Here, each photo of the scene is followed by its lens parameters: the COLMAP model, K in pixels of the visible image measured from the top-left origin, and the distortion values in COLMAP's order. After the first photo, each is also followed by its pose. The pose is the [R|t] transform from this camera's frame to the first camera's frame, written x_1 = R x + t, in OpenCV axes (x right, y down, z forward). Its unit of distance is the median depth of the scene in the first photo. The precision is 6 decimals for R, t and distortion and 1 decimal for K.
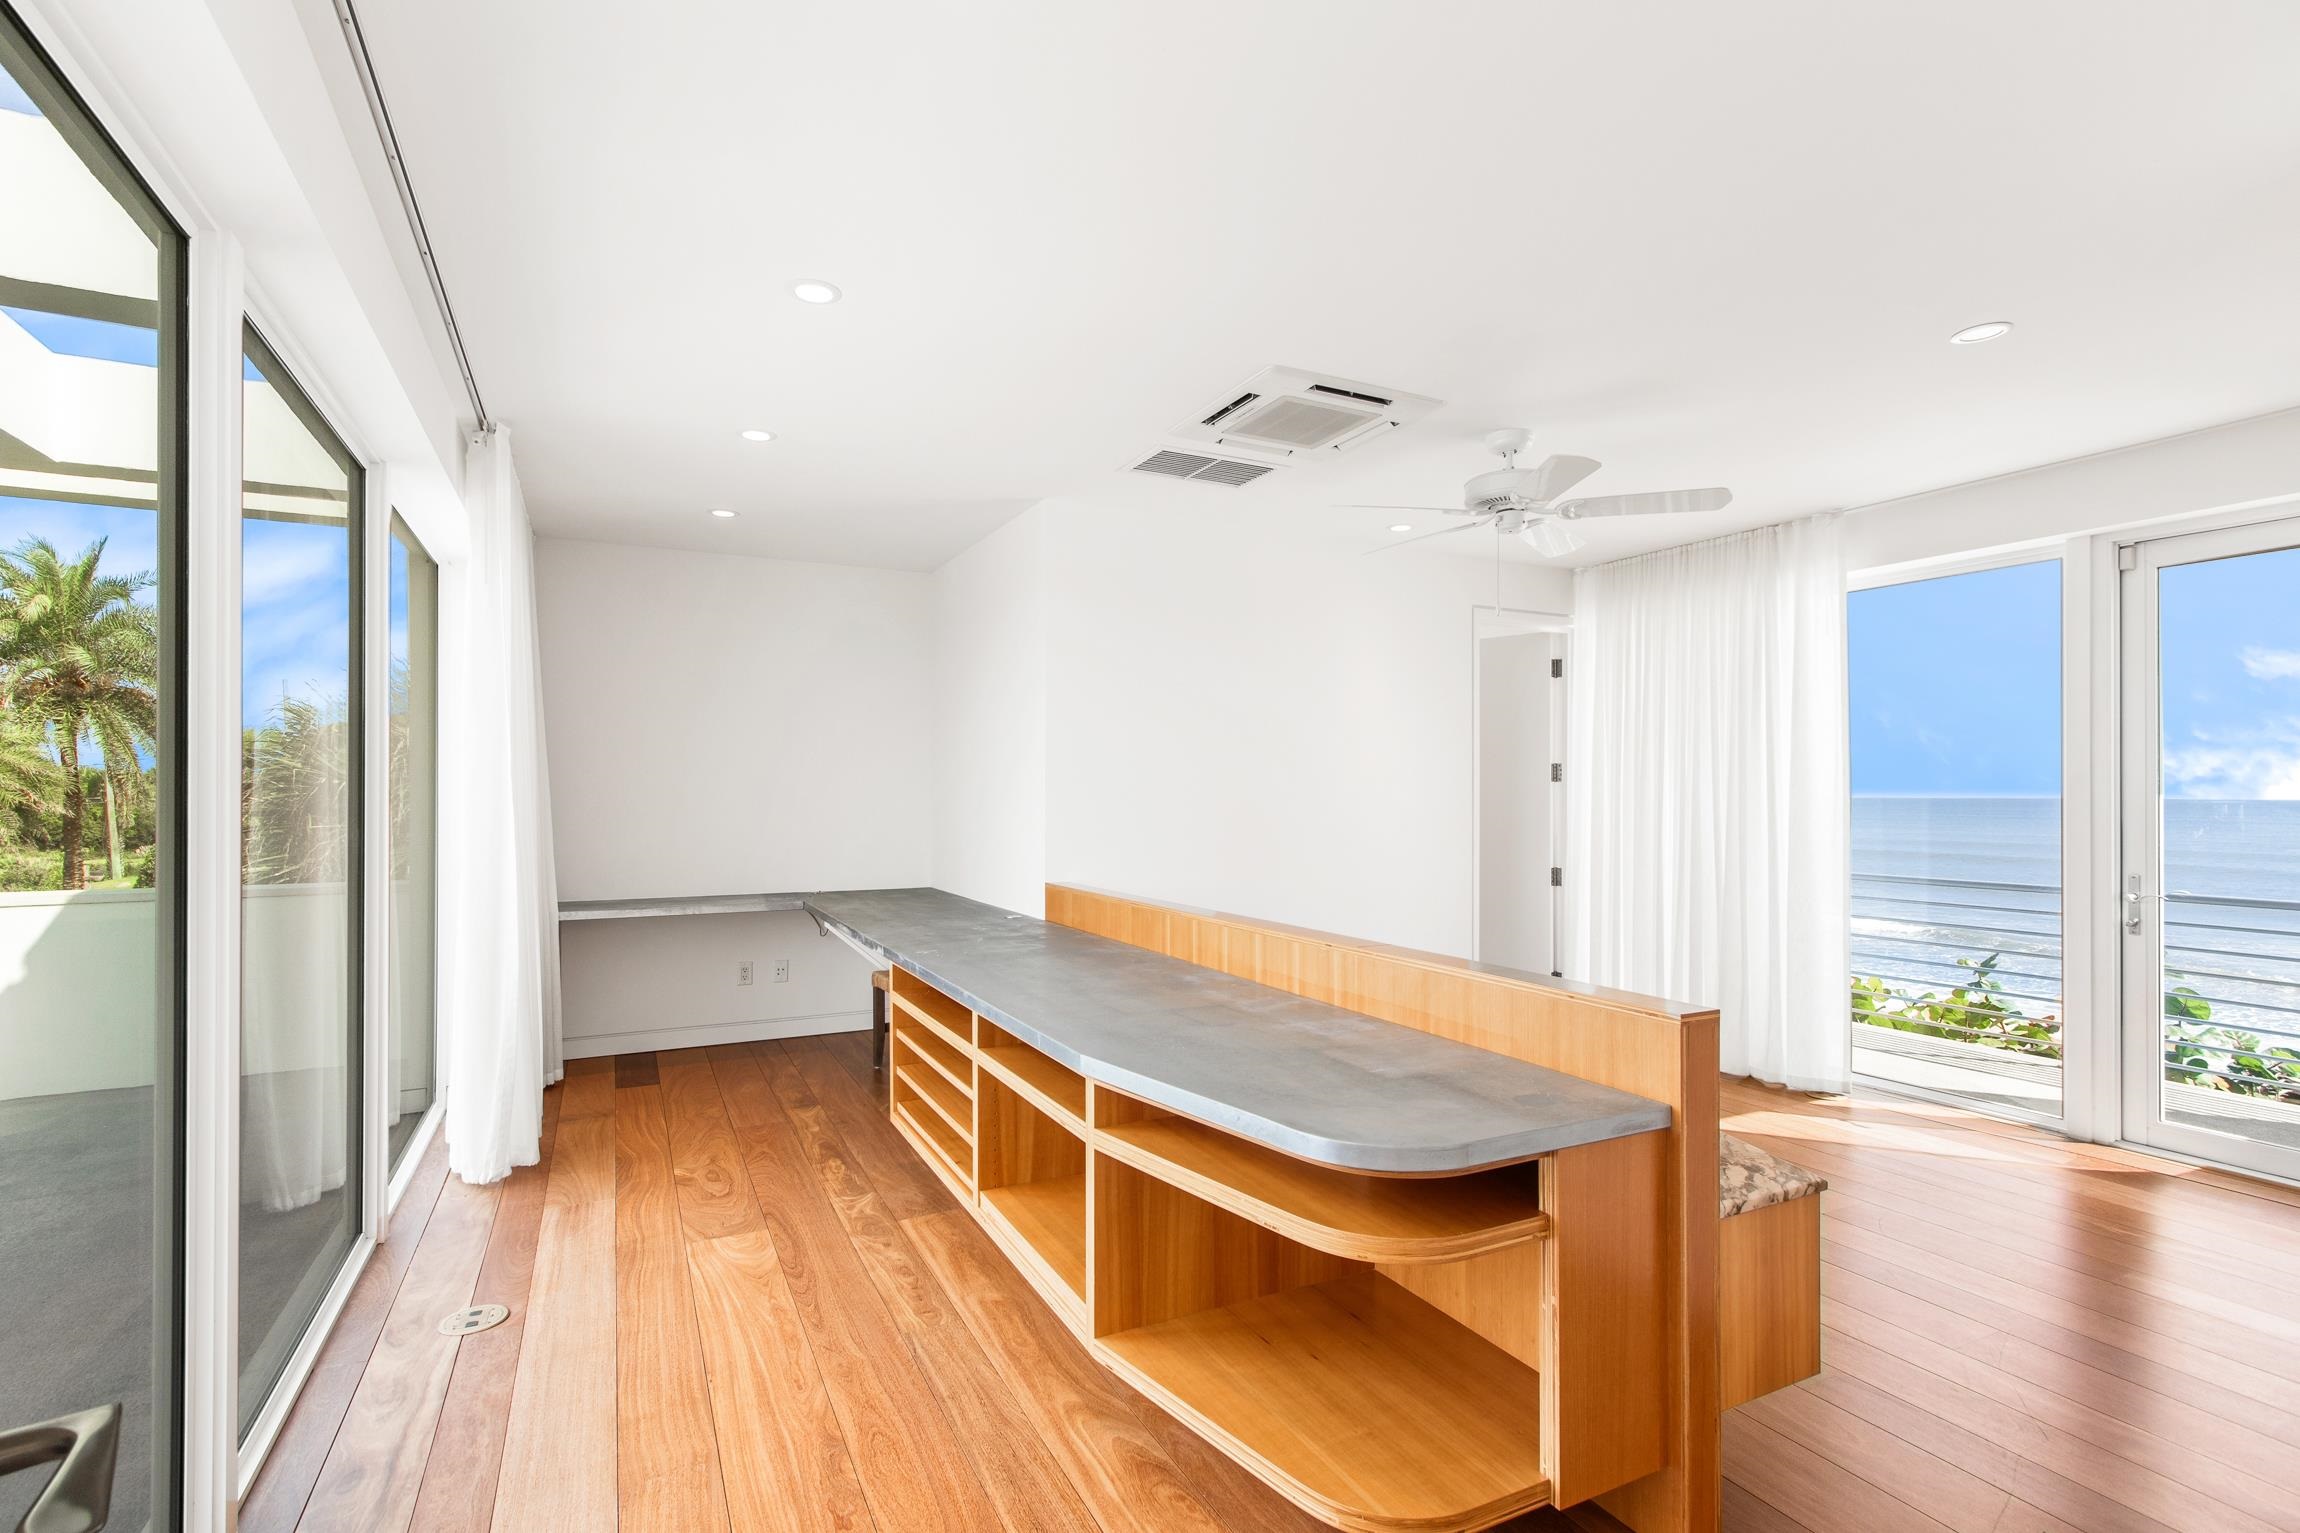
lens RADIAL K [[1075.3, 0, 1156.3], [0, 1075.3, 777.4], [0, 0, 1]] dist [-0.001219, -0.000004]
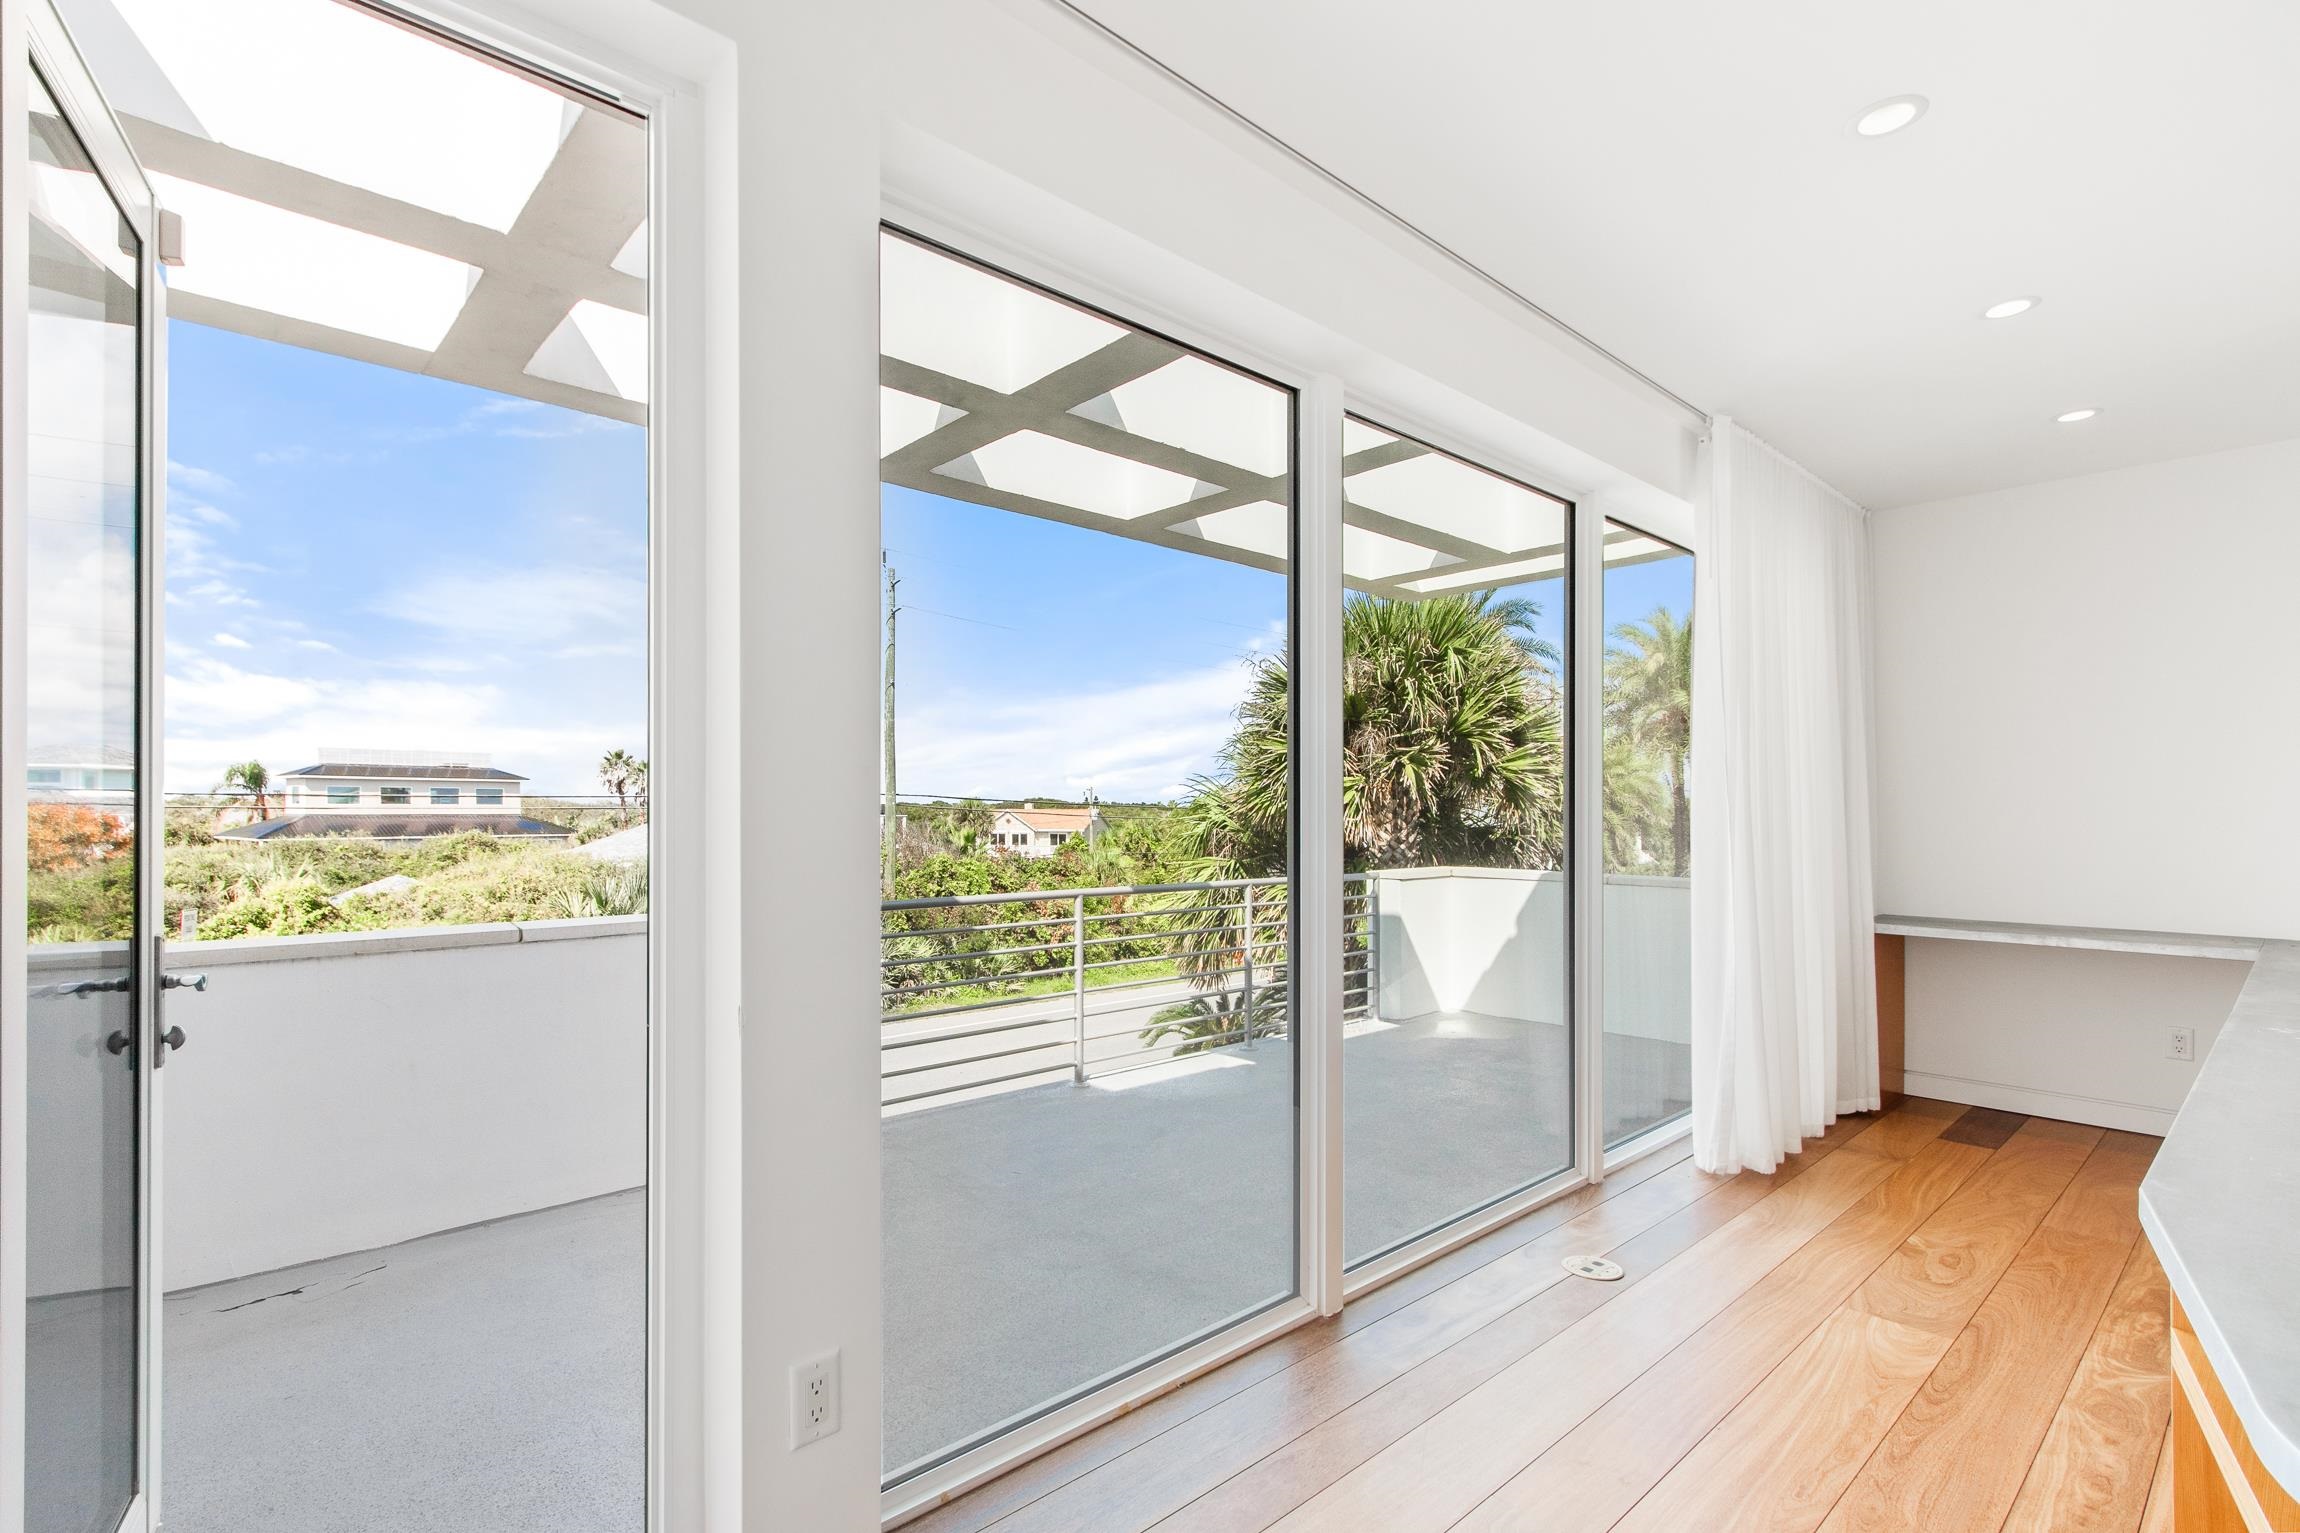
lens RADIAL K [[1075.3, 0, 1079.5], [0, 1075.3, 810.0], [0, 0, 1]] dist [-0.001219, -0.000004]
pose [[0.227388, 0.001465, -0.973803, 0.232124], [0.008271, 0.999960, 0.003436, 0.028546], [0.973769, -0.008836, 0.227367, 0.199309]]
